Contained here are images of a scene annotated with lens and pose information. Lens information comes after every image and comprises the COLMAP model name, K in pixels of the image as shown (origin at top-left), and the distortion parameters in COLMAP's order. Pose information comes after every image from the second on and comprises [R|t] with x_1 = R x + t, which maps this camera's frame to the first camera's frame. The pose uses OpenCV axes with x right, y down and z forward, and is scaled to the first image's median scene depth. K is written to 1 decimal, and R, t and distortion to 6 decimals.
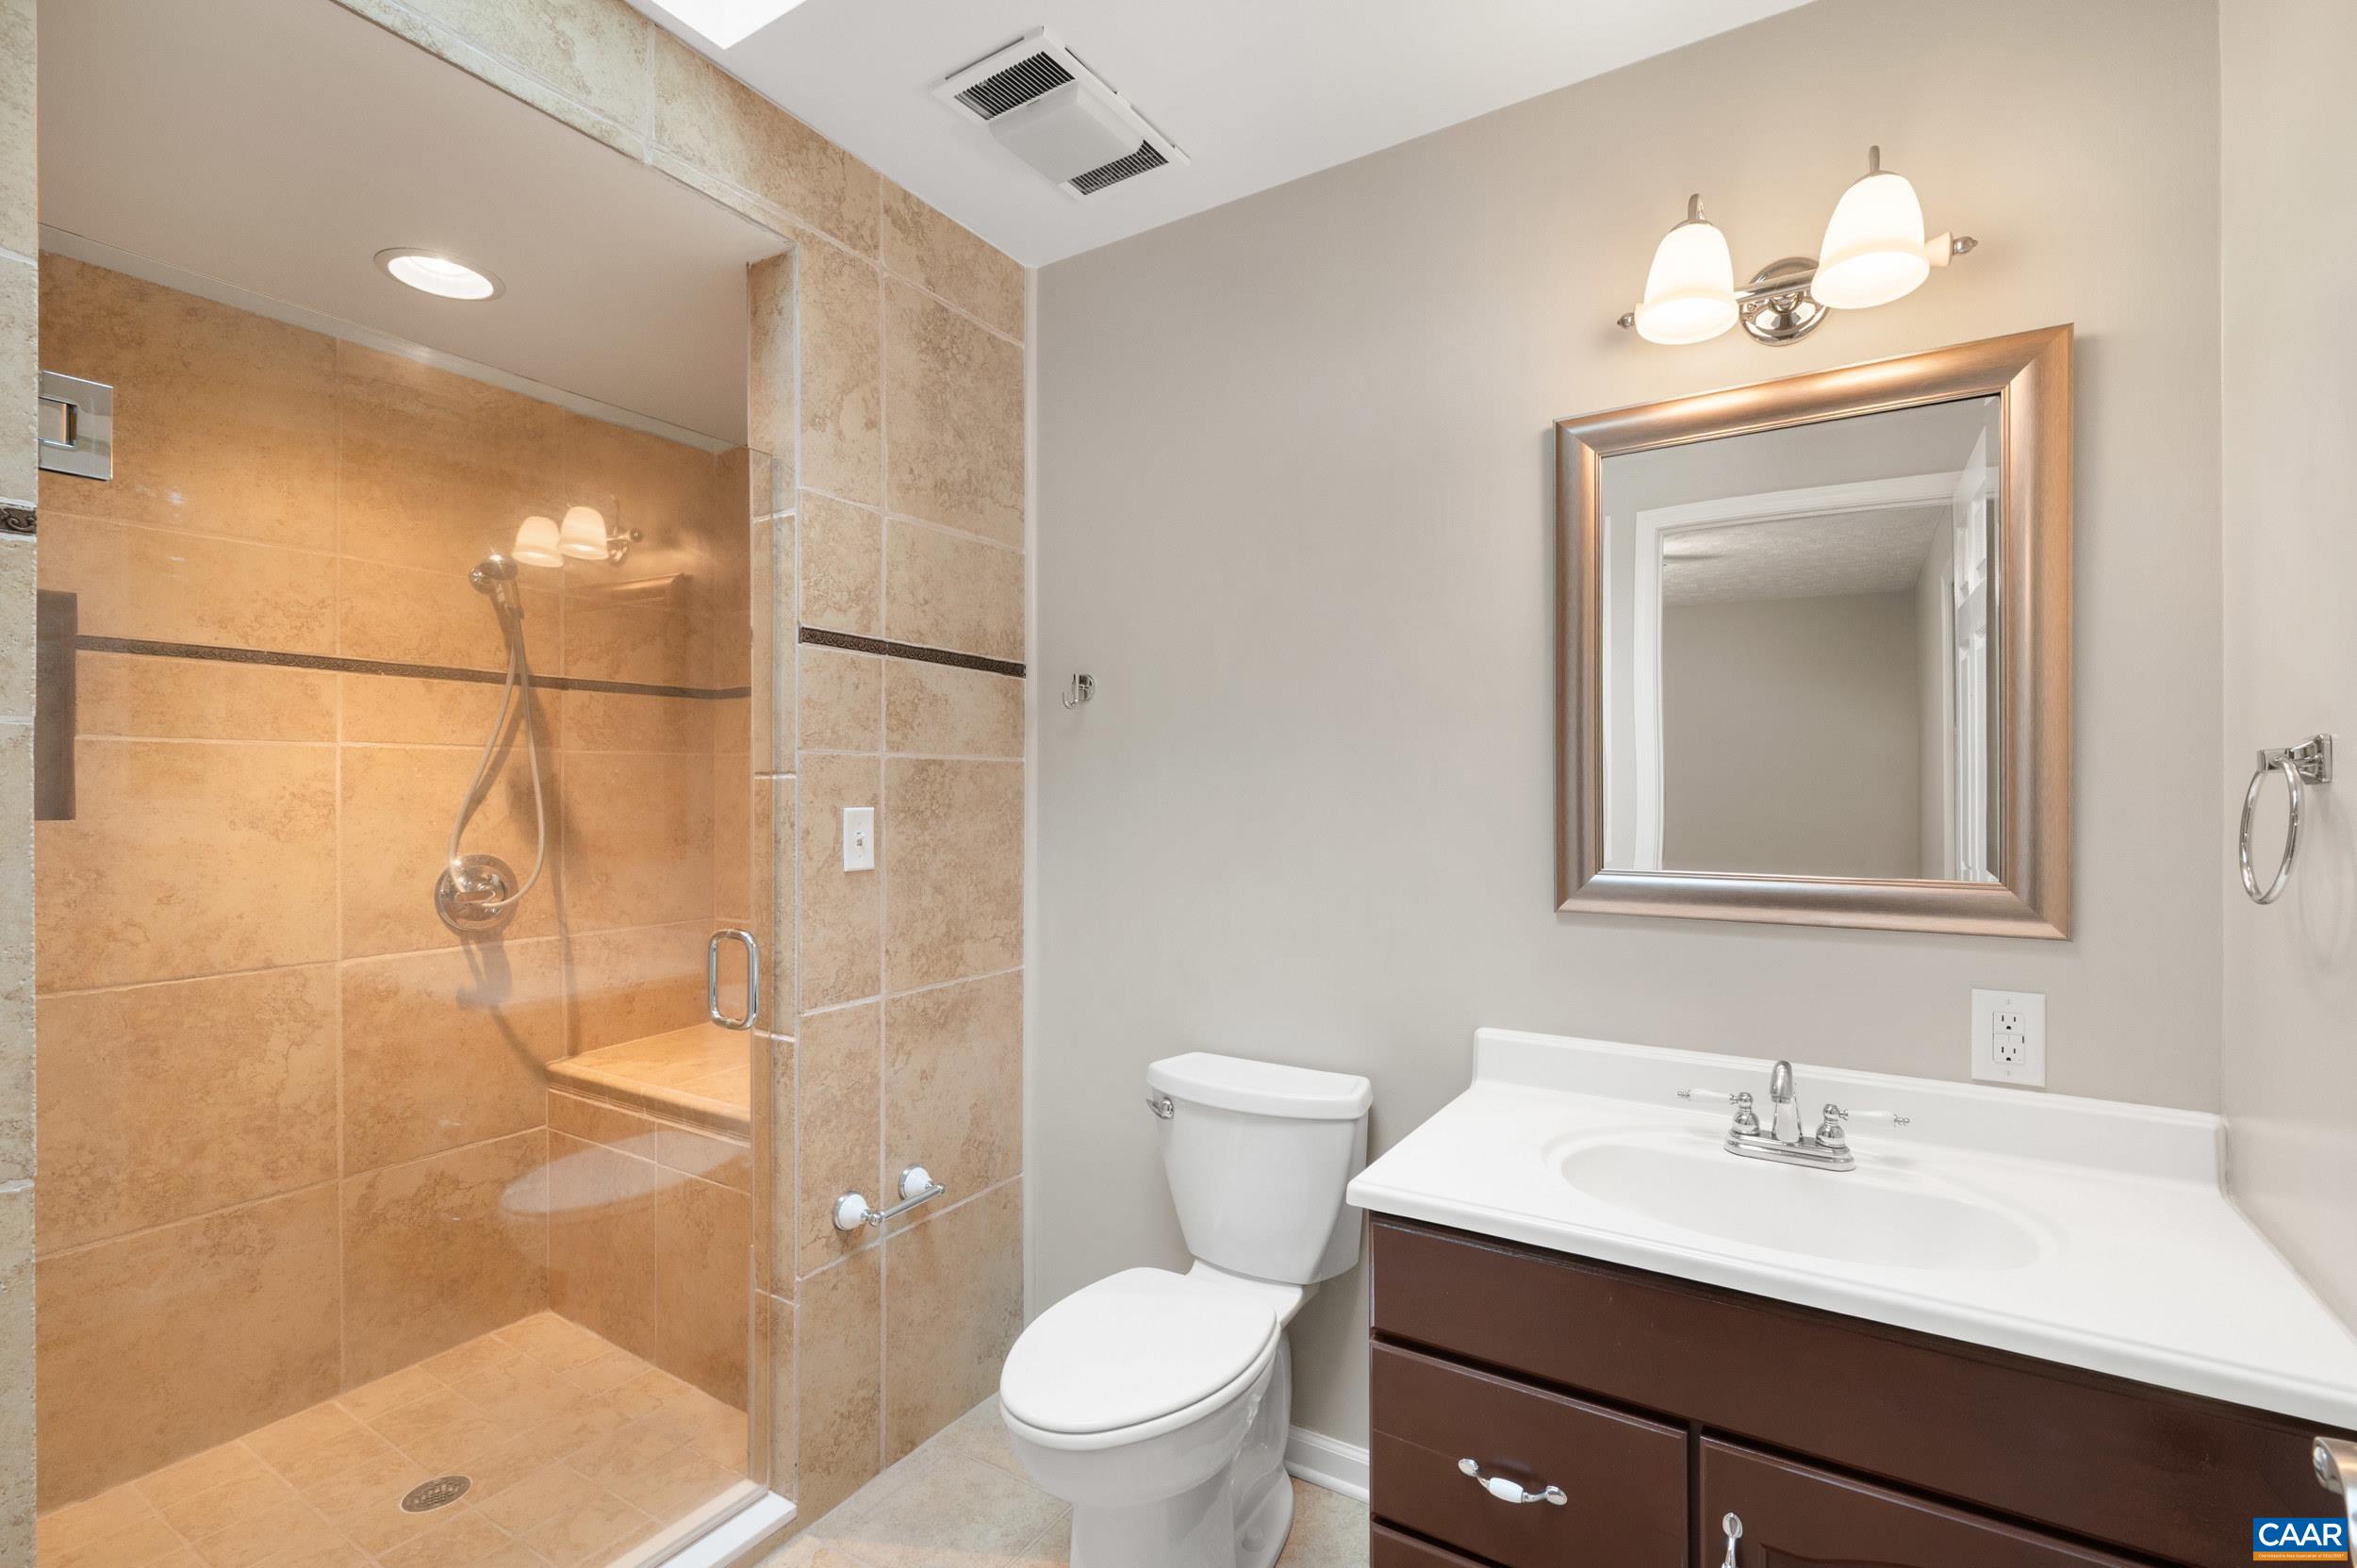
lens RADIAL K [[1042.3, 0, 1177.9], [0, 1042.3, 788.6], [0, 0, 1]] dist [-0.001249, -0.000237]
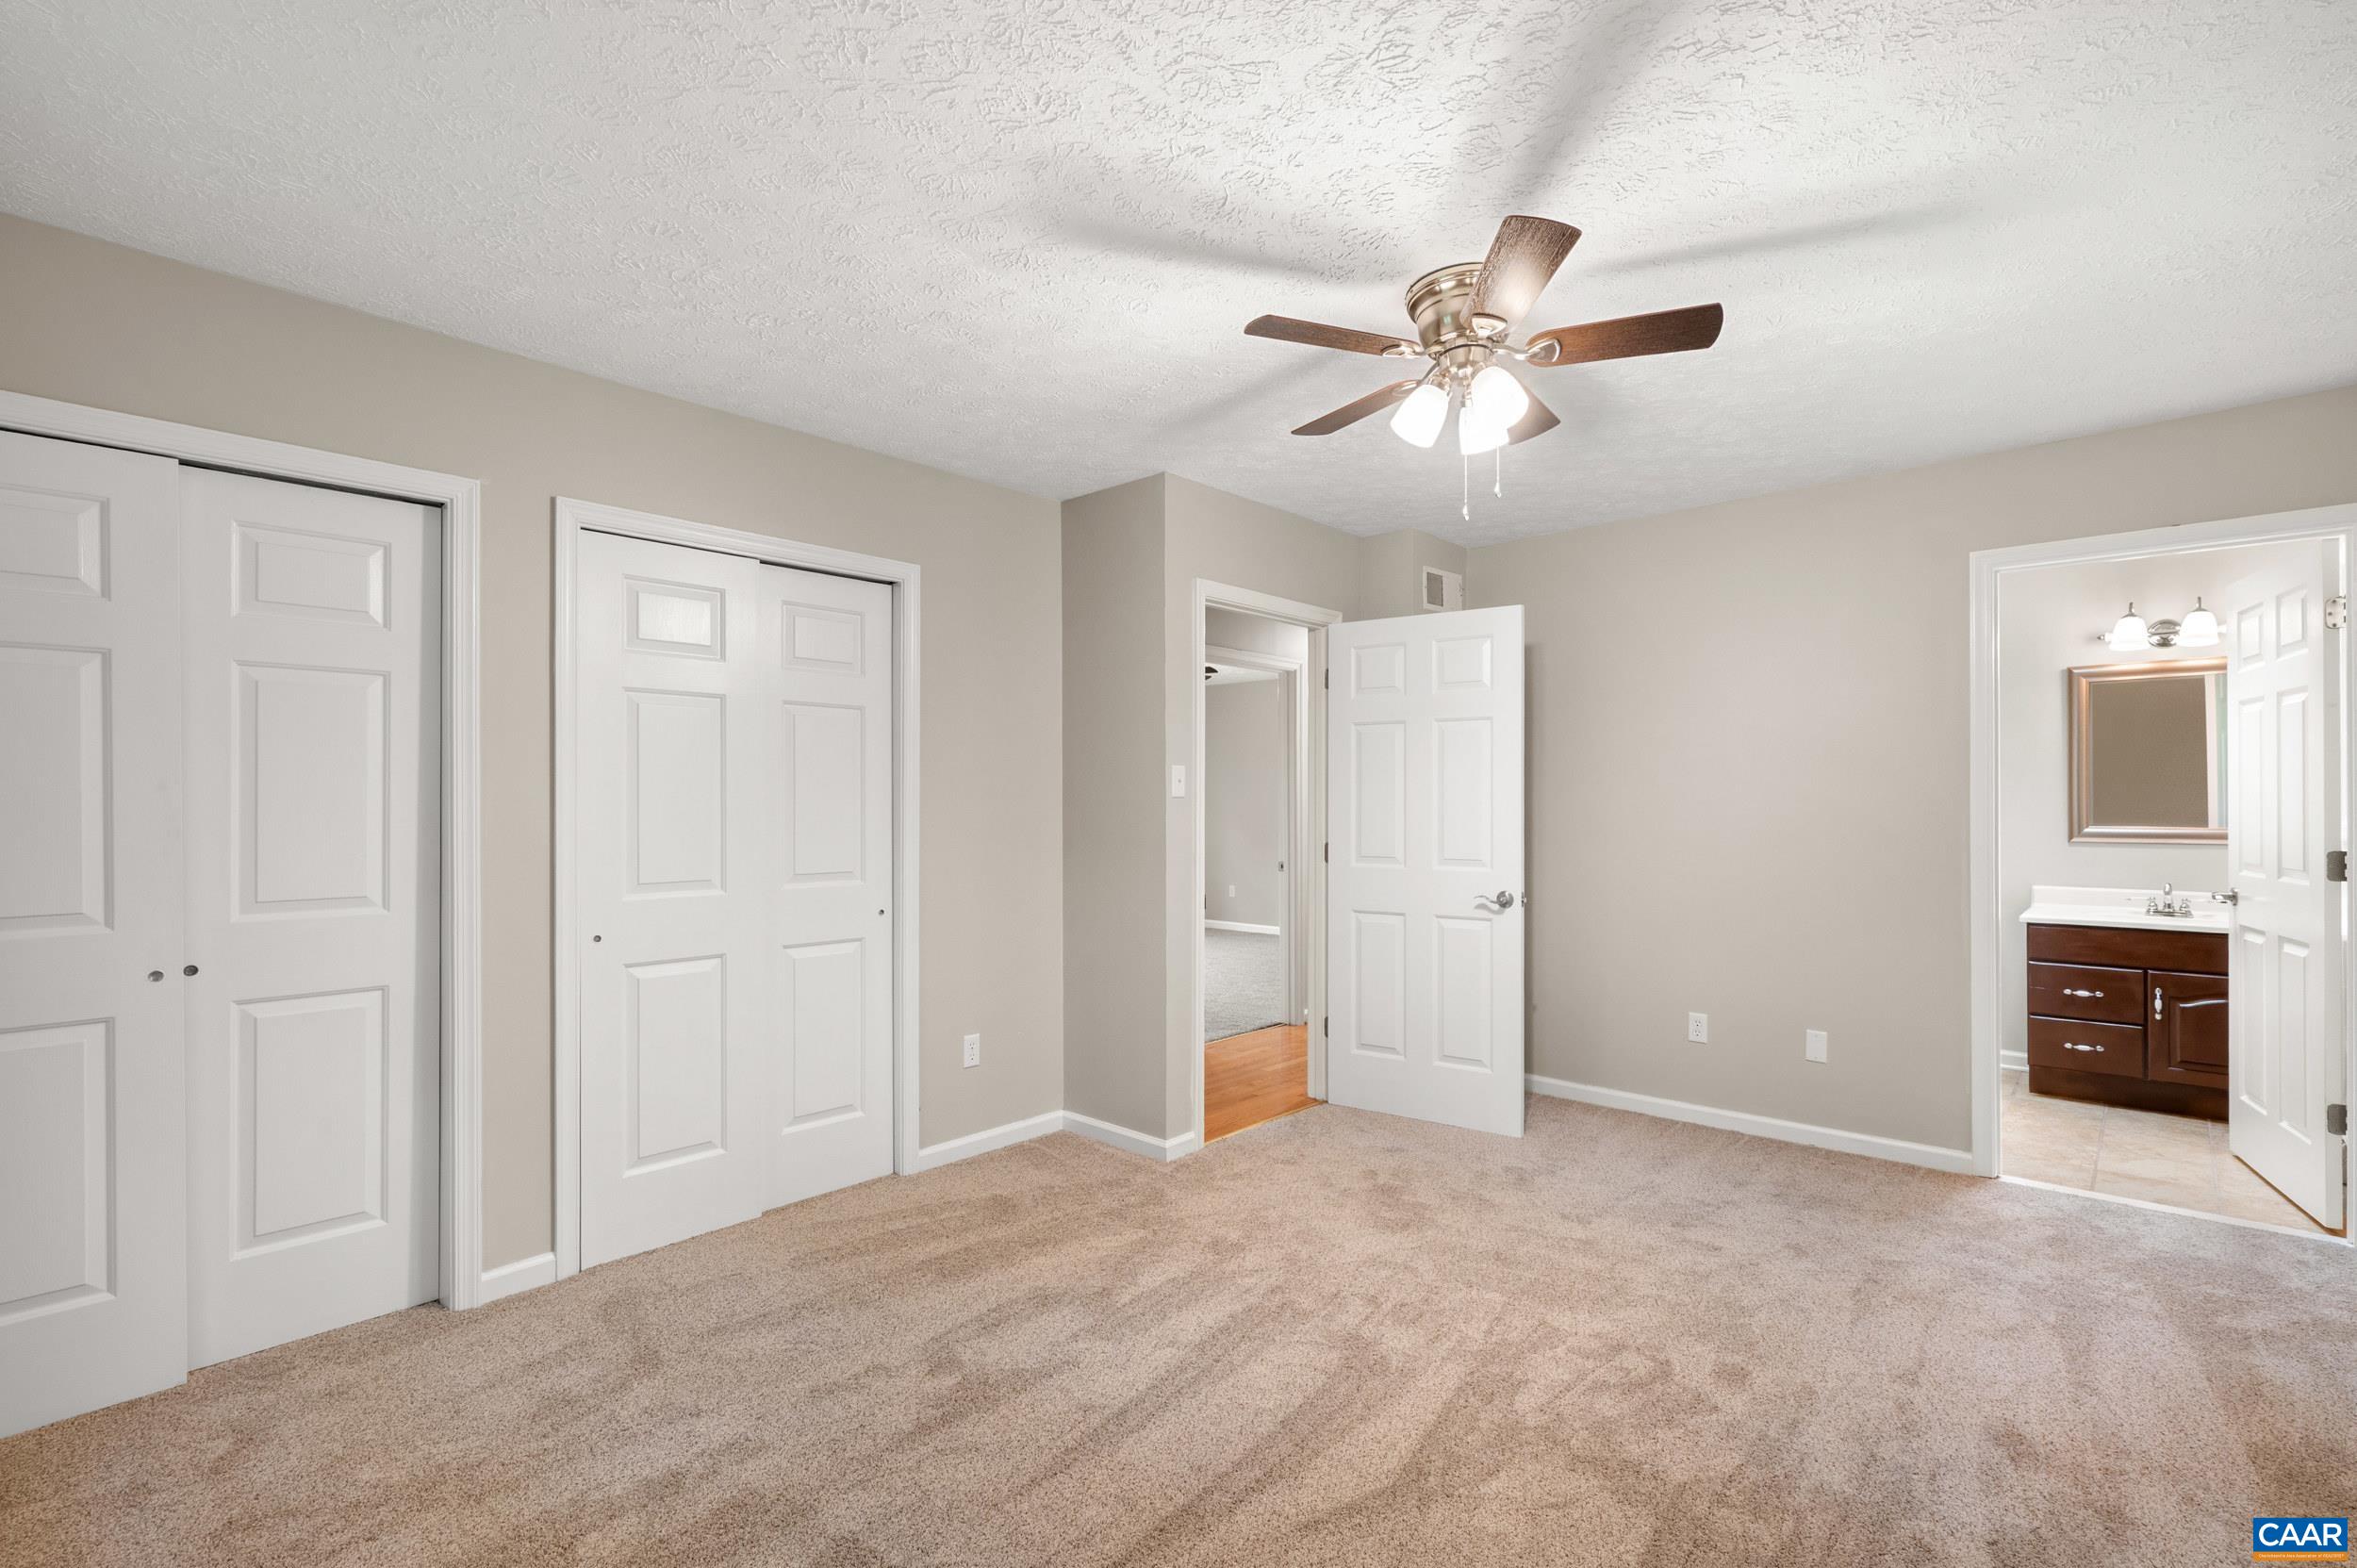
lens RADIAL K [[1042.3, 0, 1177.9], [0, 1042.3, 788.6], [0, 0, 1]] dist [-0.001249, -0.000237]
pose [[0.982905, 0.000083, -0.184114, -0.866024], [-0.001278, 0.999979, -0.006376, -0.003621], [0.184110, 0.006502, 0.982884, -1.288386]]
